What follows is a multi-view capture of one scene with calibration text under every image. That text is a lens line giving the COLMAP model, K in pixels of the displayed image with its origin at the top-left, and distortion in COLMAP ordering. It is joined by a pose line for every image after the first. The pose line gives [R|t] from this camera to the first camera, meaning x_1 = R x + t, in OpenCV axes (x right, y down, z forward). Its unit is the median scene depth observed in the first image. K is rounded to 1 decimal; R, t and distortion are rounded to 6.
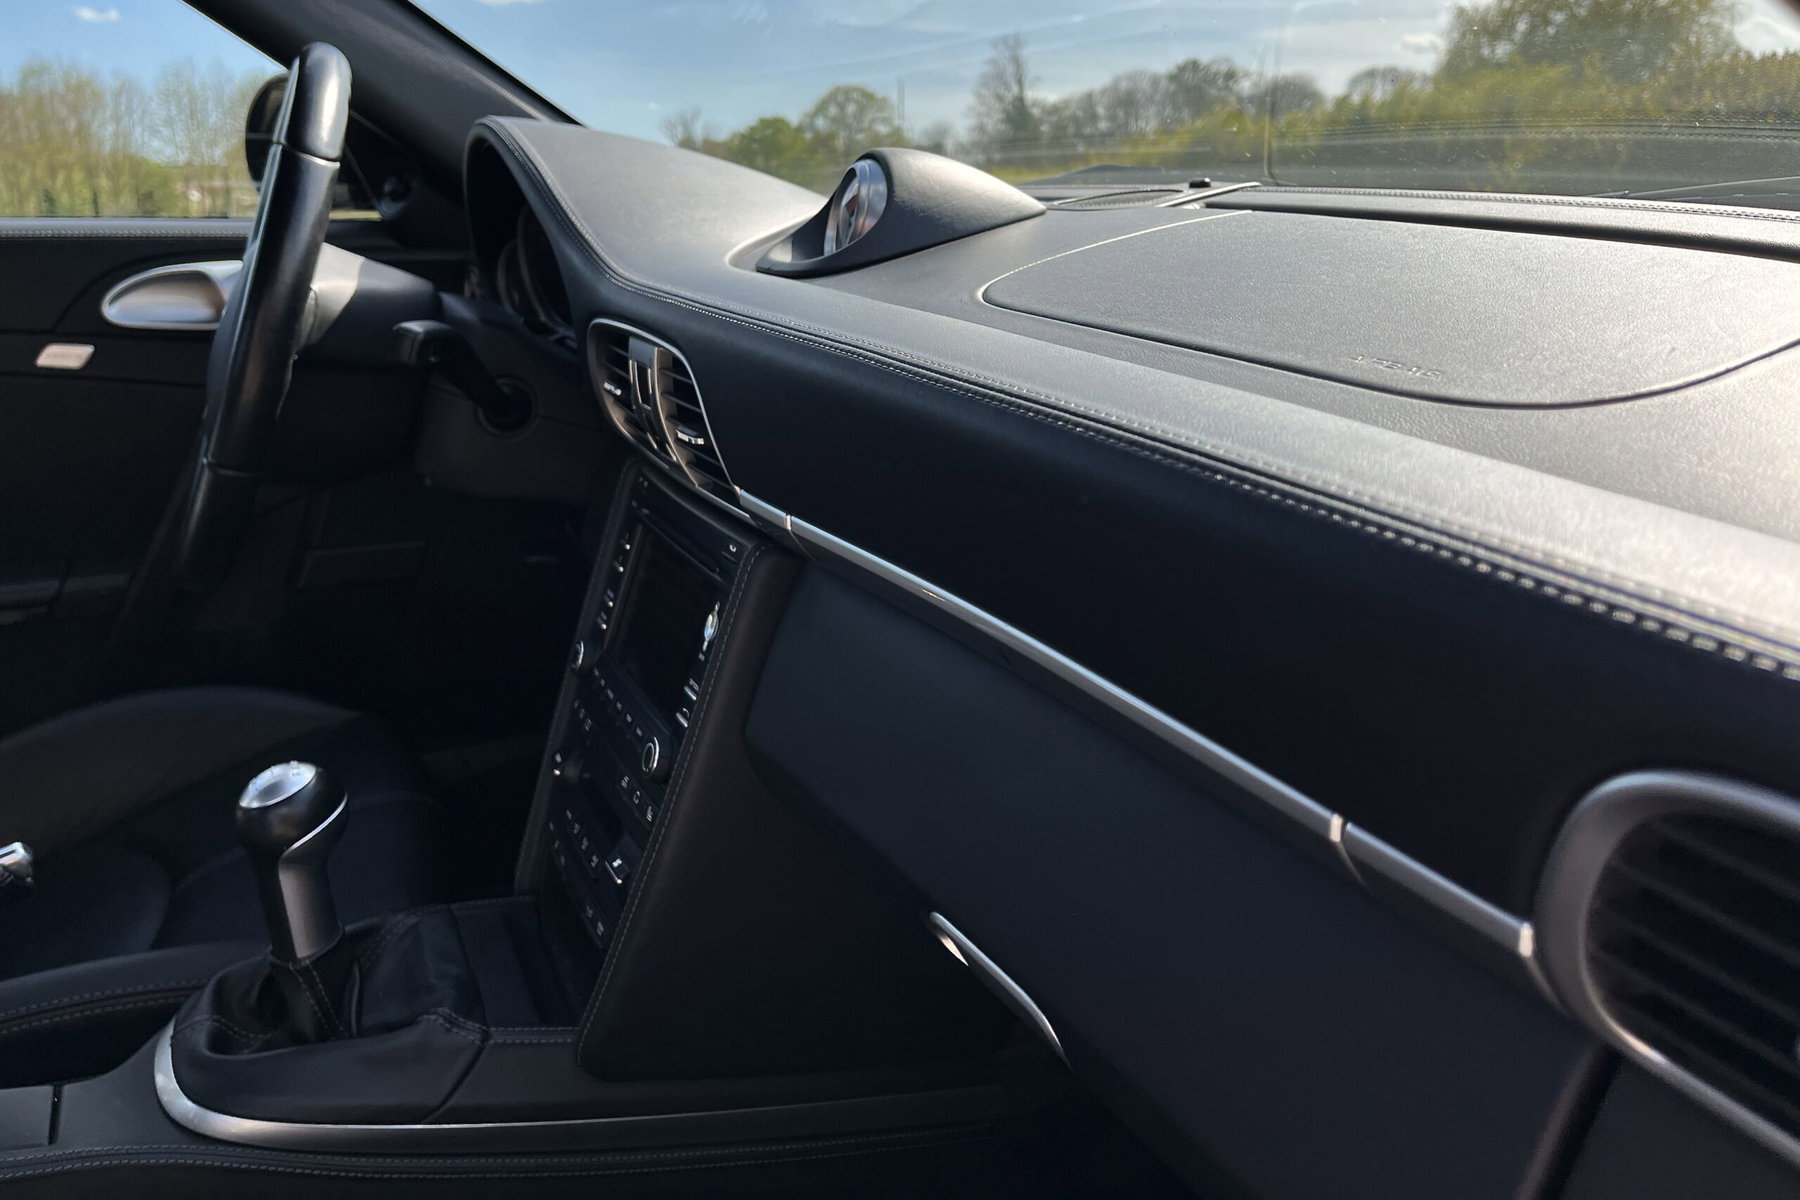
lens RADIAL K [[1407.2, 0, 900.0], [0, 1407.2, 600.0], [0, 0, 1]] dist [-0.001374, -0.002043]
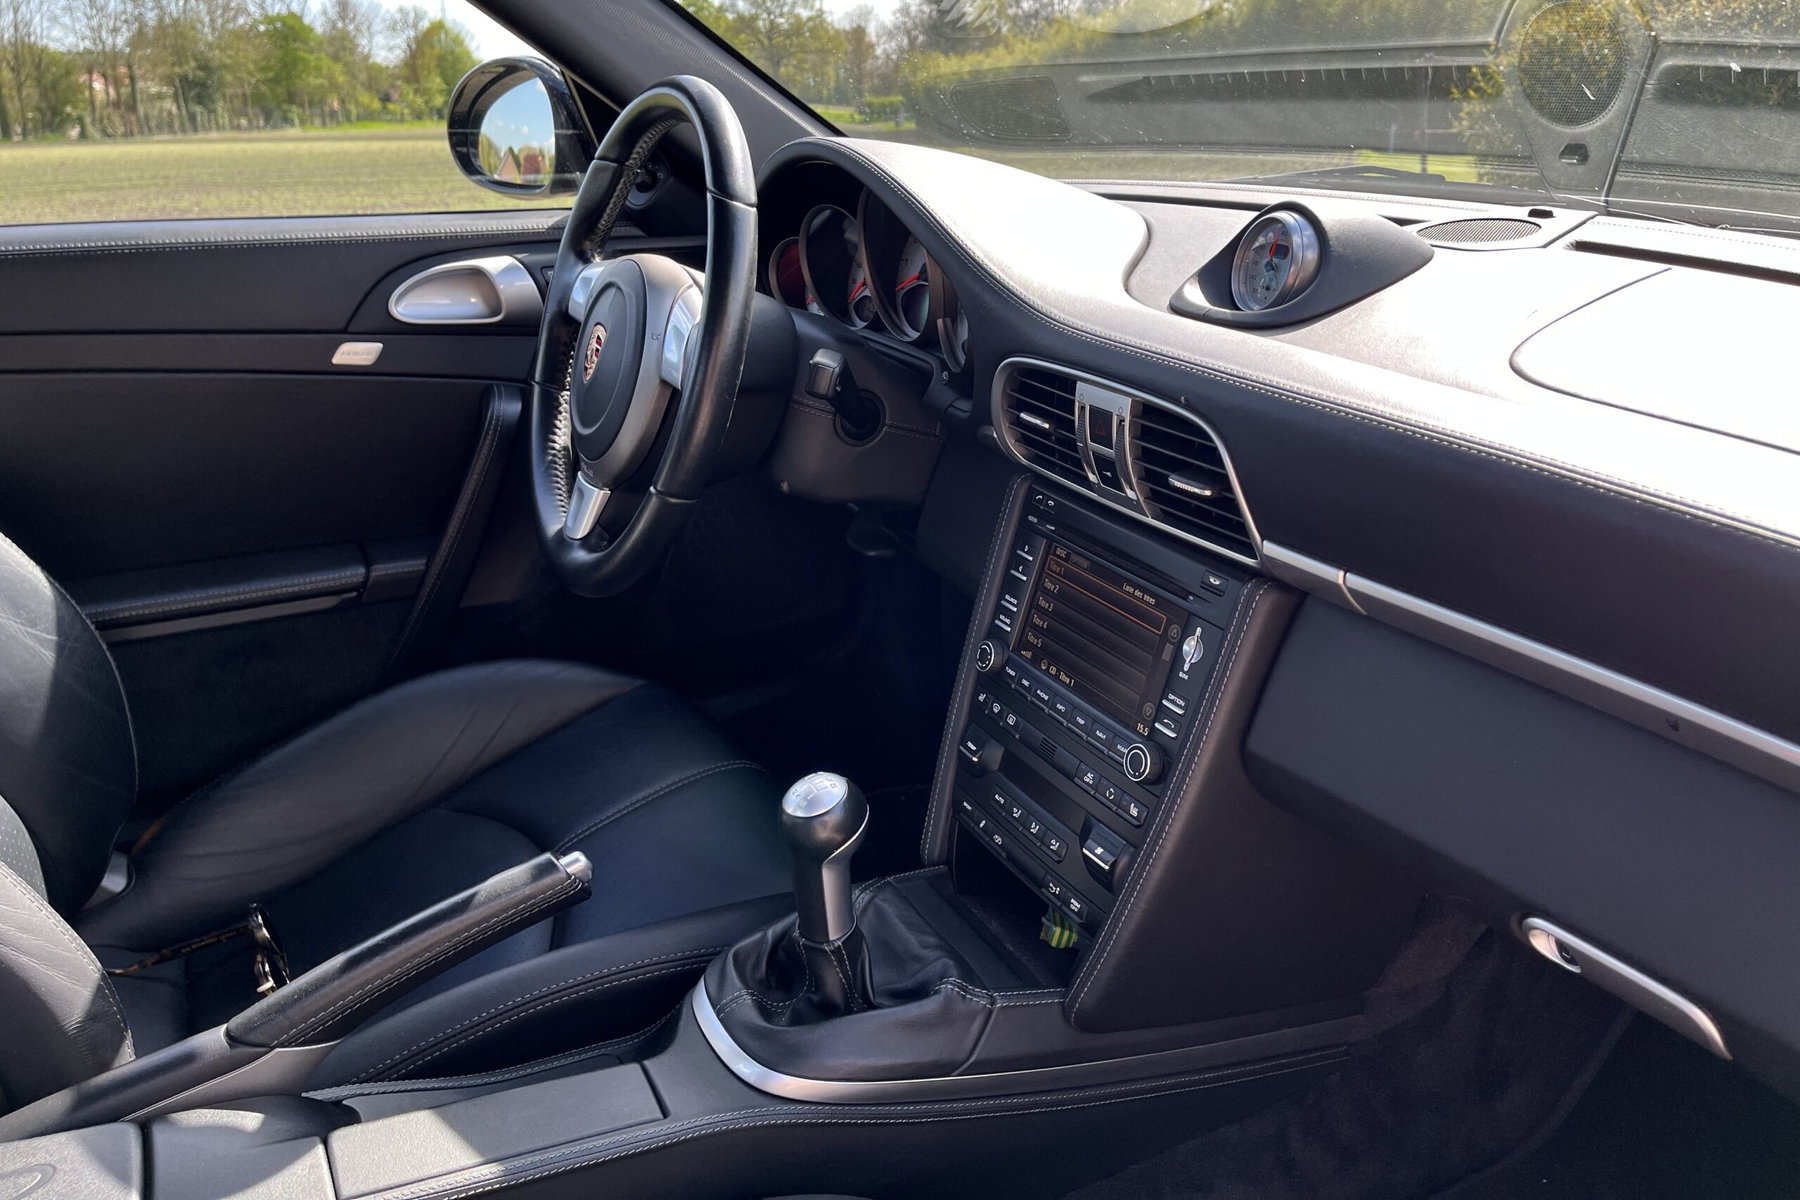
lens RADIAL K [[1363.5, 0, 900.8], [0, 1363.5, 618.5], [0, 0, 1]] dist [0.034203, -0.000517]
pose [[0.999115, -0.024005, 0.034546, -0.379745], [0.020694, 0.995432, 0.093208, -0.105797], [-0.036626, -0.092411, 0.995047, -0.088415]]
